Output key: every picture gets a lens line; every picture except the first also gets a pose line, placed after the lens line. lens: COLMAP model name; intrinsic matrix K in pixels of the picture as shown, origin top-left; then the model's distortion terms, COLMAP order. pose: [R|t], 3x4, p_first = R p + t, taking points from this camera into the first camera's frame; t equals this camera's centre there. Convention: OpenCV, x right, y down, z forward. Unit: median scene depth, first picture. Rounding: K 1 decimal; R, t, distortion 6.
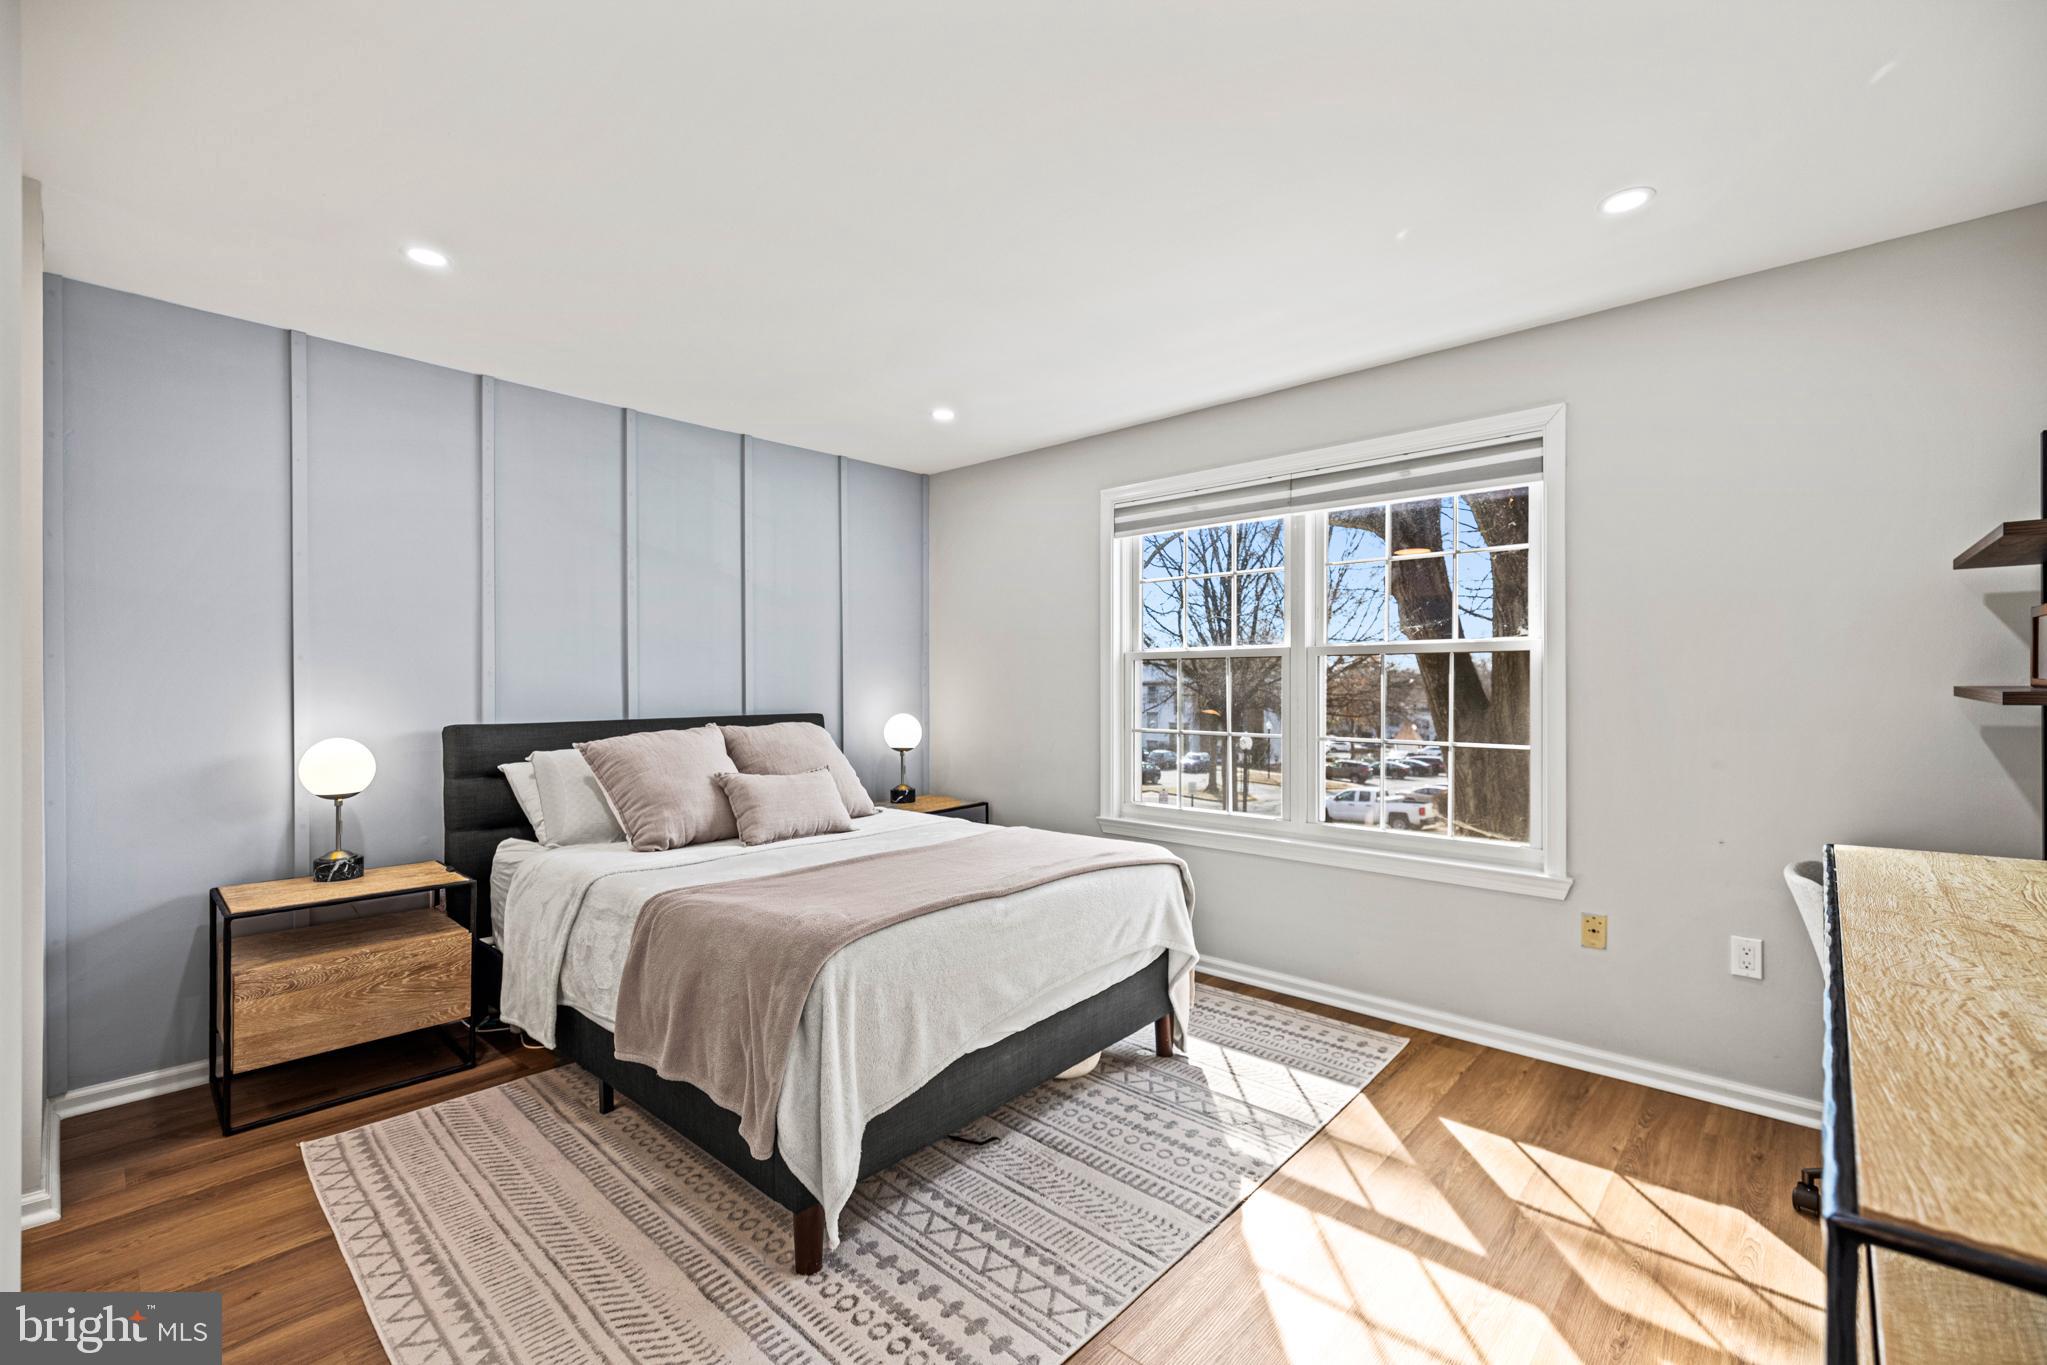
lens RADIAL K [[870.5, 0, 1015.2], [0, 870.5, 672.9], [0, 0, 1]] dist [-0.003279, -0.000240]
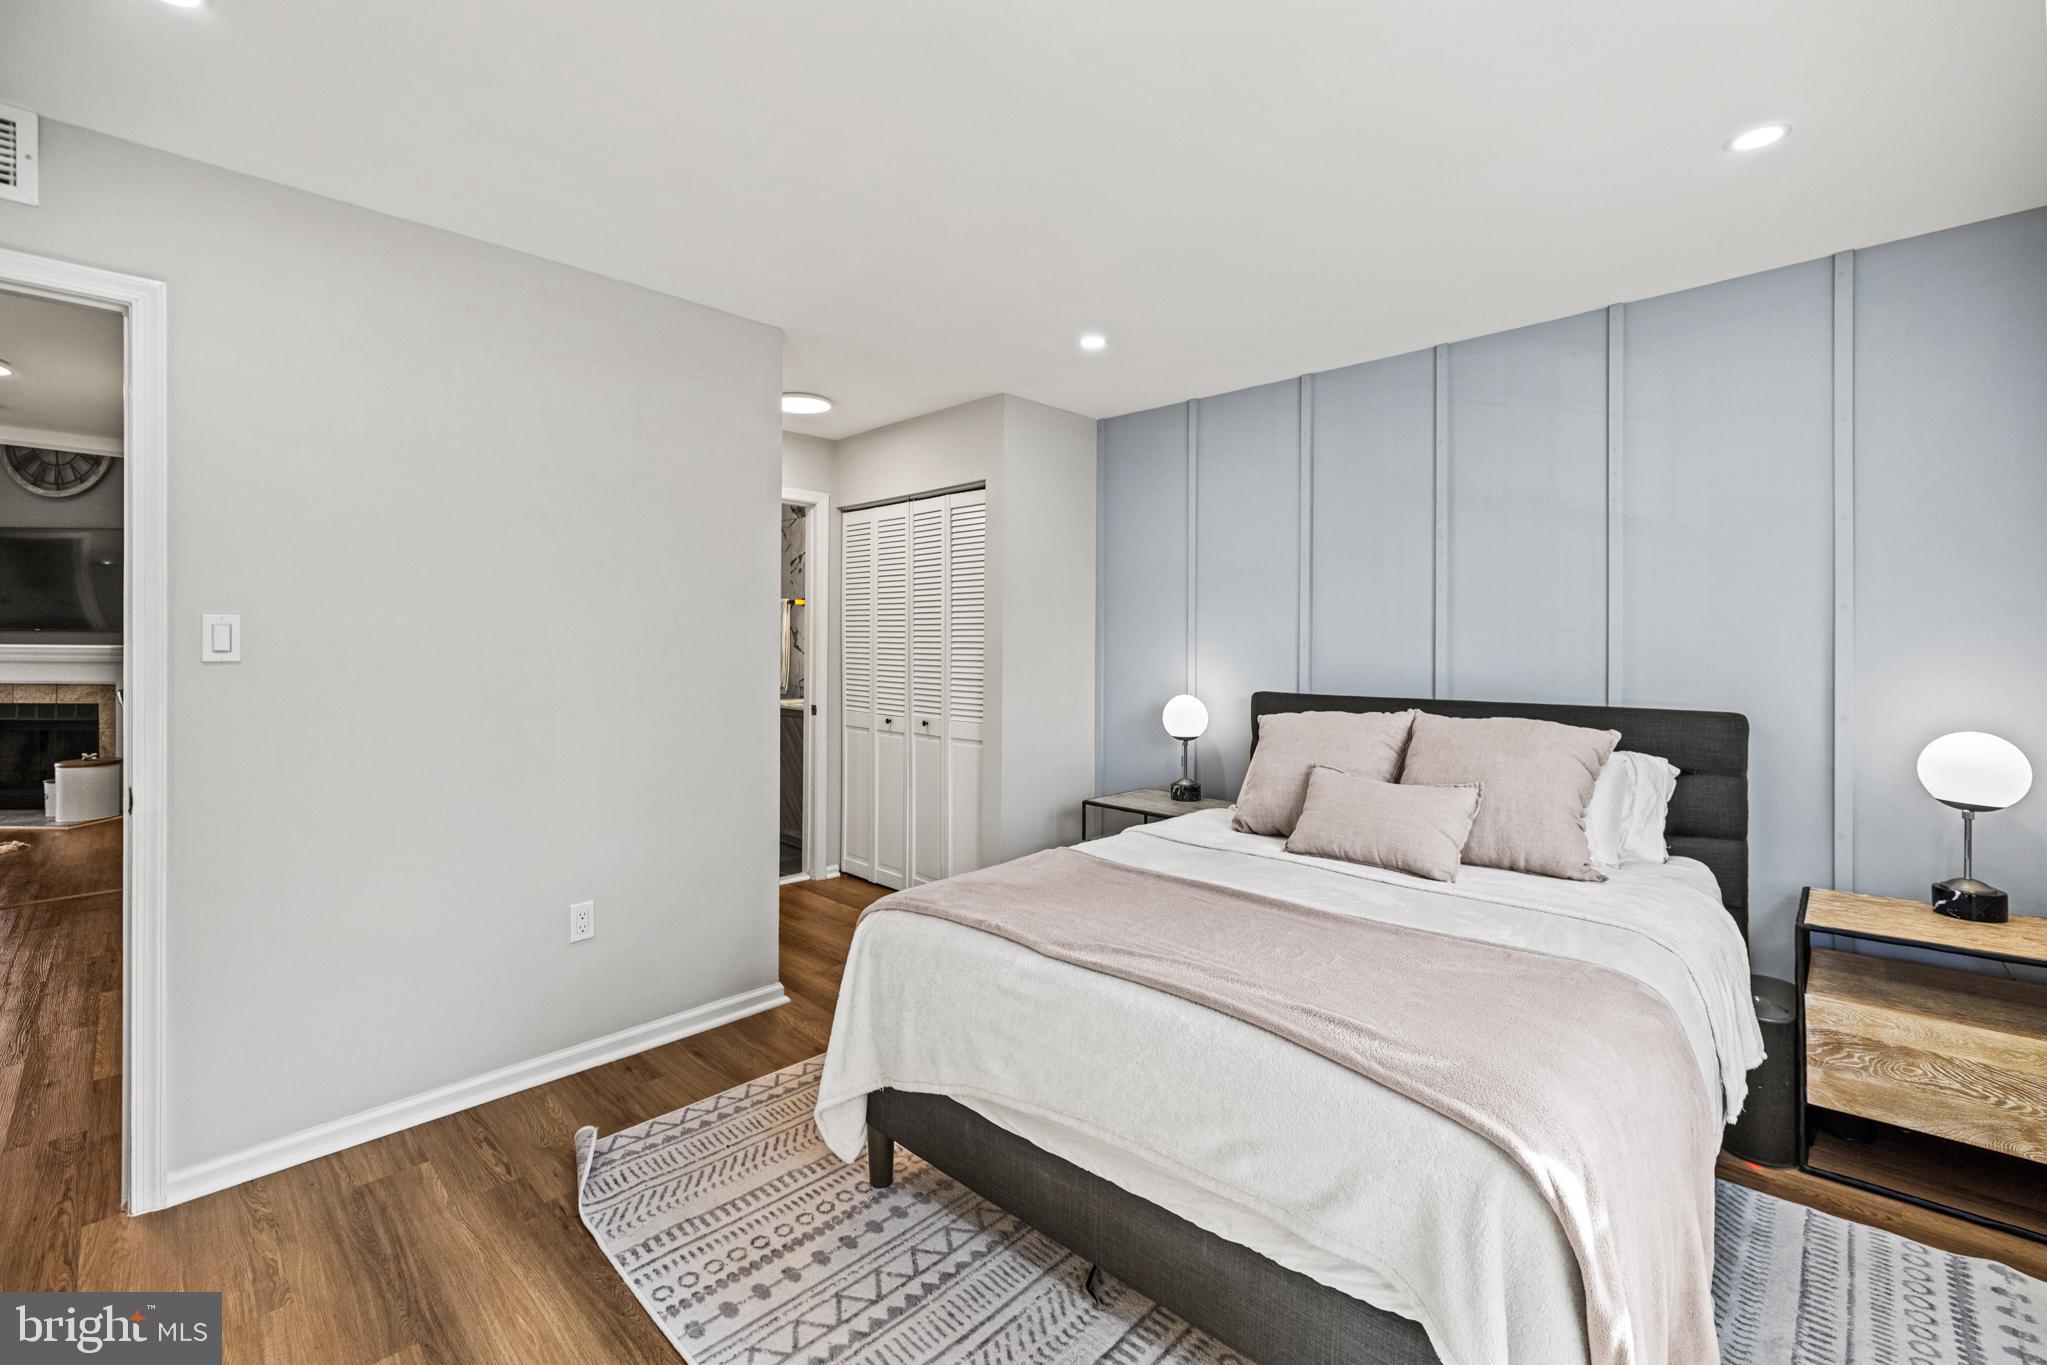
lens RADIAL K [[870.5, 0, 1015.2], [0, 870.5, 672.9], [0, 0, 1]] dist [-0.003279, -0.000240]
pose [[-0.021978, 0.036843, -0.999079, 0.772006], [0.007200, 0.999301, 0.036693, -0.010812], [0.999733, -0.006387, -0.022228, 1.083464]]
